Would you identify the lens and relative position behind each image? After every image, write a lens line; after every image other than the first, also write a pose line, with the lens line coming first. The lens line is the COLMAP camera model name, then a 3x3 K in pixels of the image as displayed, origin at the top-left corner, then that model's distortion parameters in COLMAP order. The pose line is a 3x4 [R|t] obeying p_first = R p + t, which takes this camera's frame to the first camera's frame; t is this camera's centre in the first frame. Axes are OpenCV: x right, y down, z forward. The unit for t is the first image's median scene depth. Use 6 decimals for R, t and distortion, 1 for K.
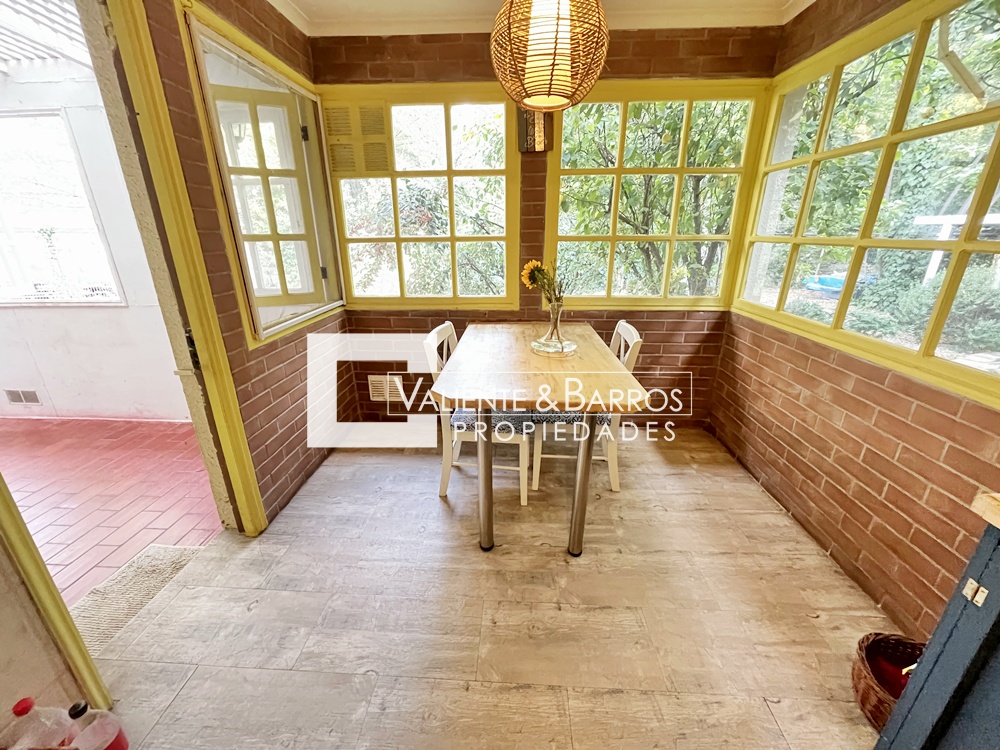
lens RADIAL K [[401.9, 0, 500.0], [0, 401.9, 375.0], [0, 0, 1]] dist [-0.001552, 0.000003]
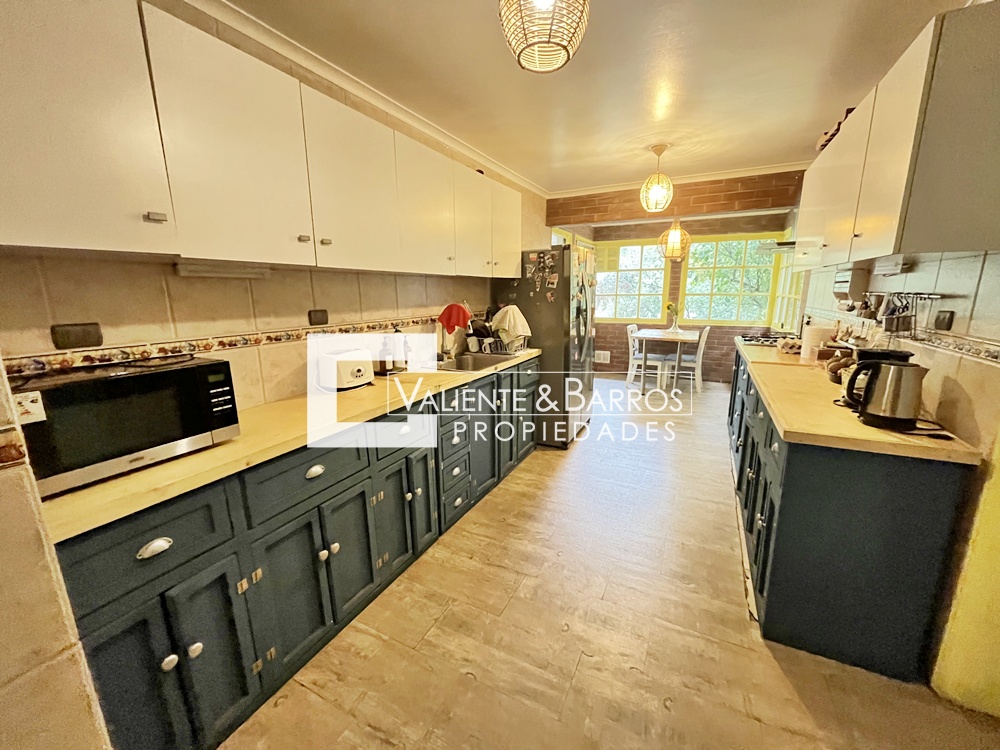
lens RADIAL K [[401.9, 0, 500.0], [0, 401.9, 375.0], [0, 0, 1]] dist [-0.001552, 0.000003]
pose [[0.911423, 0.081362, -0.403345, 0.144233], [-0.132313, 0.986145, -0.100059, 0.533295], [0.389616, 0.144564, 0.909561, -1.582032]]
